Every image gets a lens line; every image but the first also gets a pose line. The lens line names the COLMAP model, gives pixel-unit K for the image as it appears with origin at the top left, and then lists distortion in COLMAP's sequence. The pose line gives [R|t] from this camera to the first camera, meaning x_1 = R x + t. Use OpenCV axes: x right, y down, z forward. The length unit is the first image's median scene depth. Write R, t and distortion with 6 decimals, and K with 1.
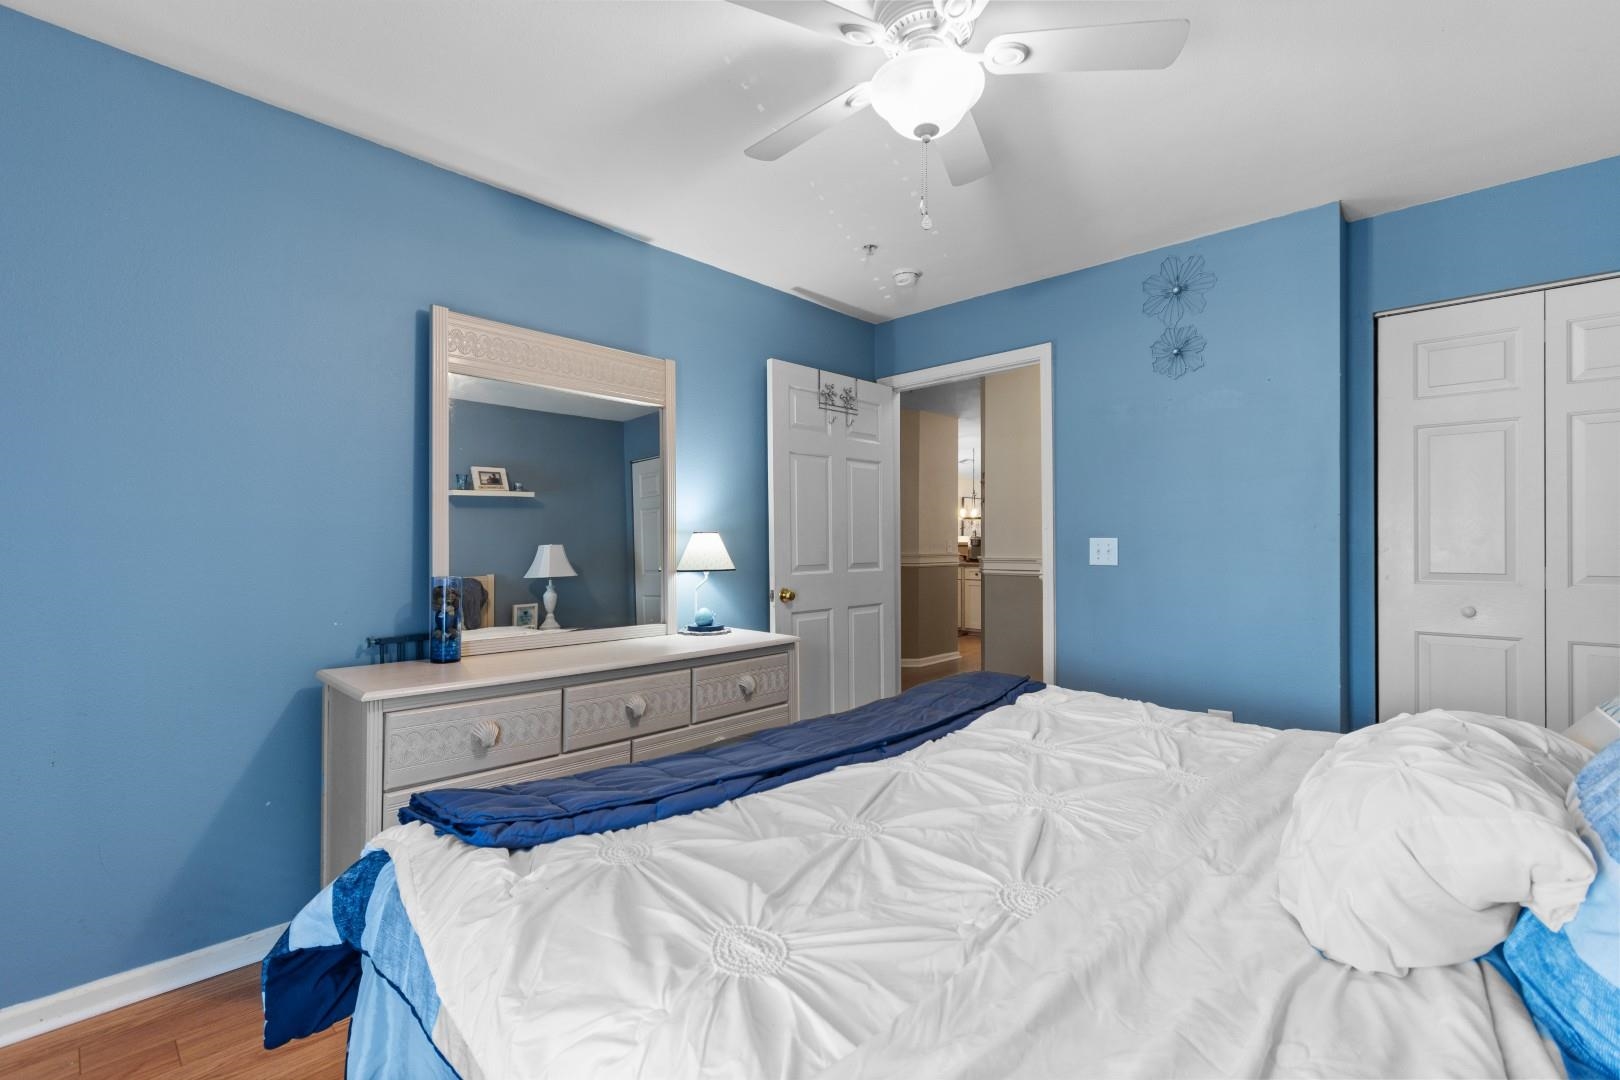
lens RADIAL K [[719.5, 0, 803.3], [0, 719.5, 543.2], [0, 0, 1]] dist [0.006849, -0.003395]
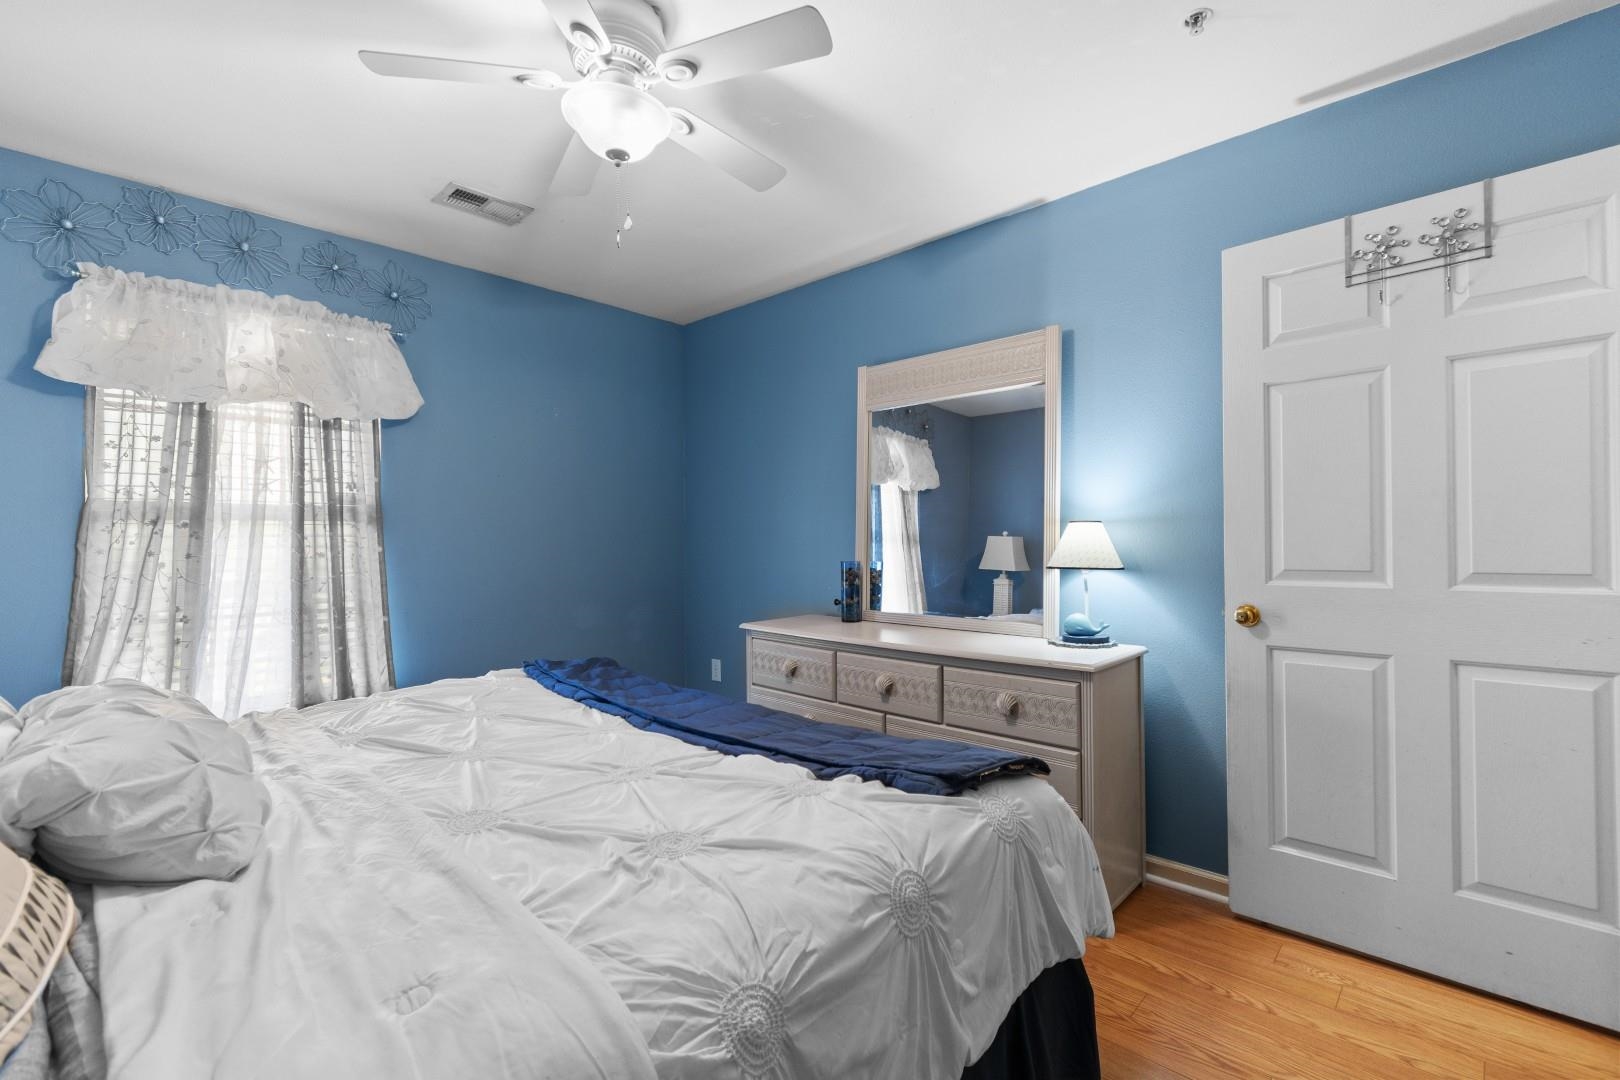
lens RADIAL K [[719.5, 0, 801.2], [0, 719.5, 540.9], [0, 0, 1]] dist [0.006849, -0.003395]
pose [[-0.009340, 0.007219, -0.999930, 0.614997], [0.016102, 0.999845, 0.007068, -0.003882], [0.999827, -0.016035, -0.009455, 0.617405]]
